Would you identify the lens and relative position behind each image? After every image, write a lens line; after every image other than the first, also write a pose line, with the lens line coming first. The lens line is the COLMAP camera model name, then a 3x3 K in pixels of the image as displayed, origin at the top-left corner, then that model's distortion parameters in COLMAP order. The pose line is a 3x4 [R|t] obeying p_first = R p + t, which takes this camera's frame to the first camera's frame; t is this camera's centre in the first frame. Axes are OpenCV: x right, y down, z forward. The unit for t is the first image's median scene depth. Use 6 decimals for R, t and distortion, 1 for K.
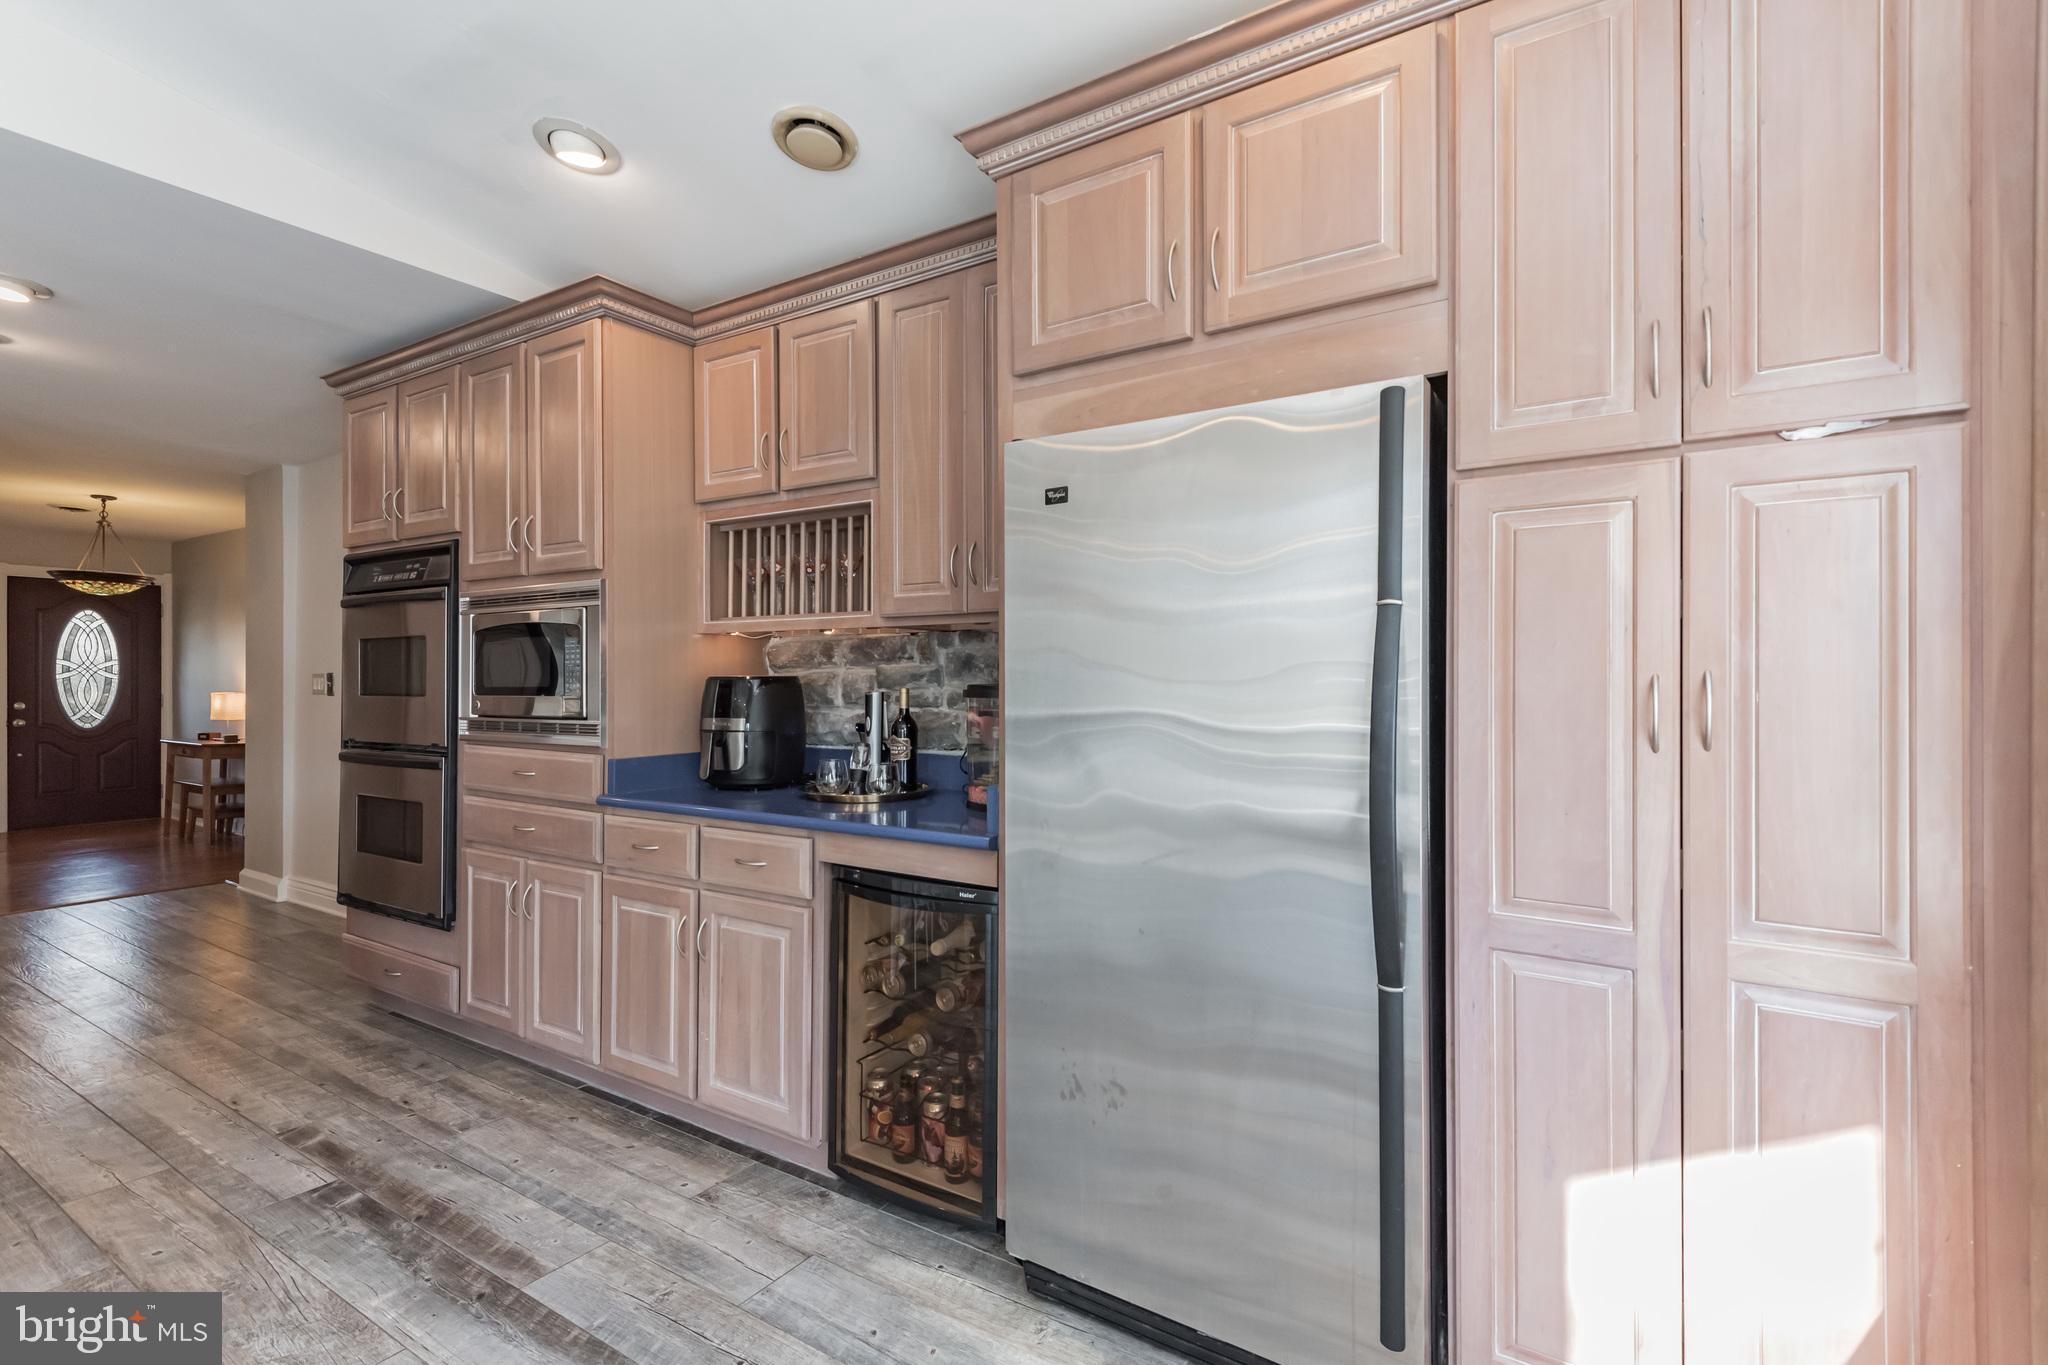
lens RADIAL K [[956.9, 0, 1031.0], [0, 956.9, 687.4], [0, 0, 1]] dist [0.012896, -0.000294]
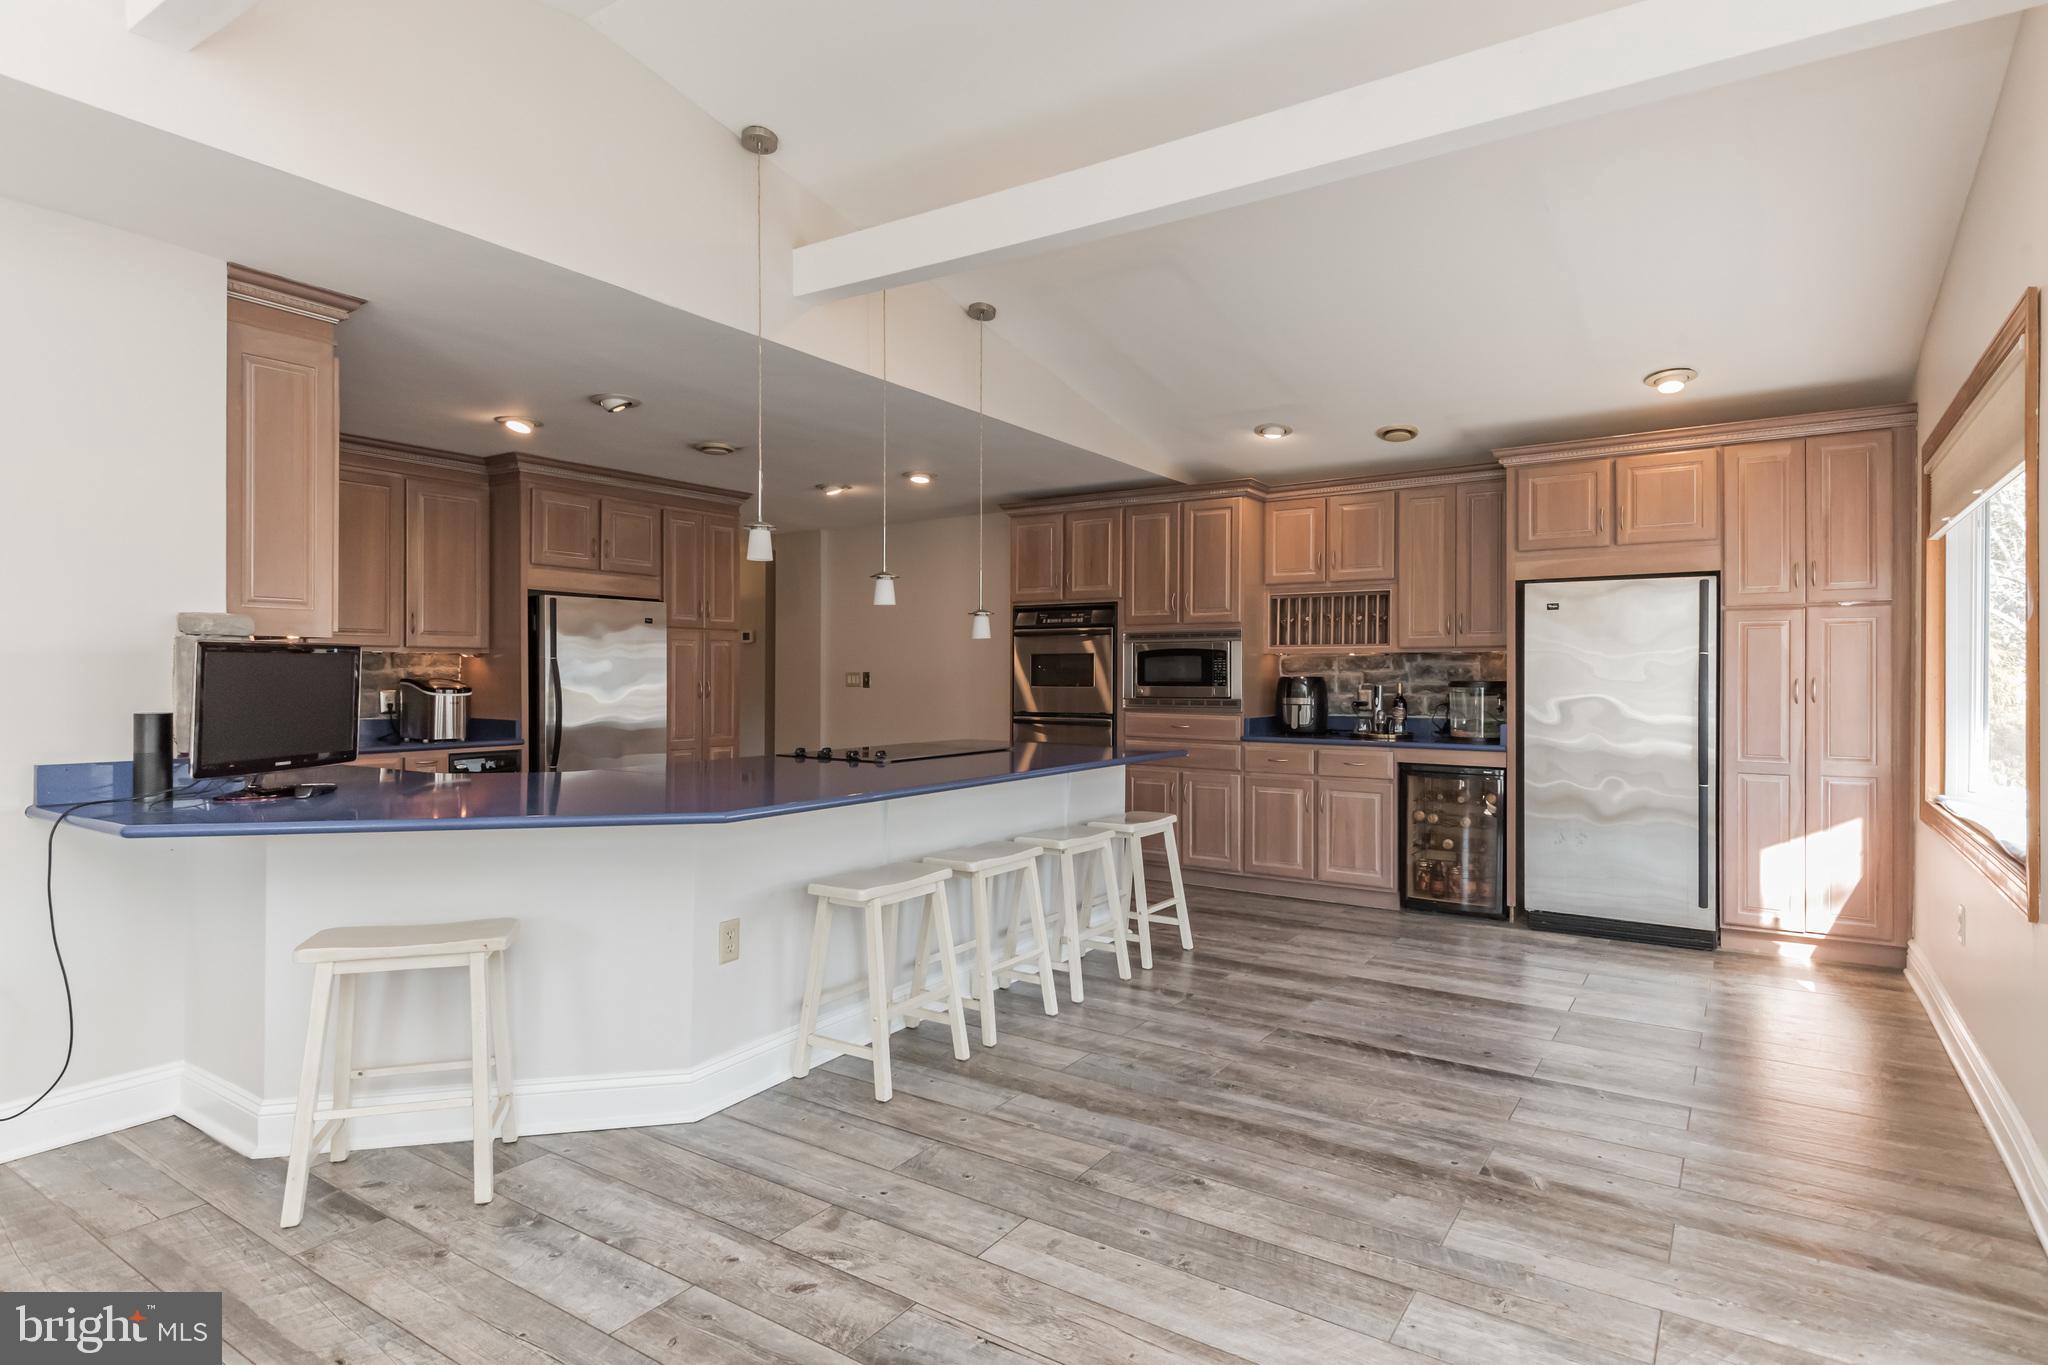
lens RADIAL K [[1042.5, 0, 1014.5], [0, 1042.5, 682.0], [0, 0, 1]] dist [0.001341, -0.001816]
pose [[0.998897, 0.003195, -0.046845, -0.864768], [-0.003313, 0.999992, -0.002437, 0.006992], [0.046836, 0.002590, 0.998899, -1.249074]]
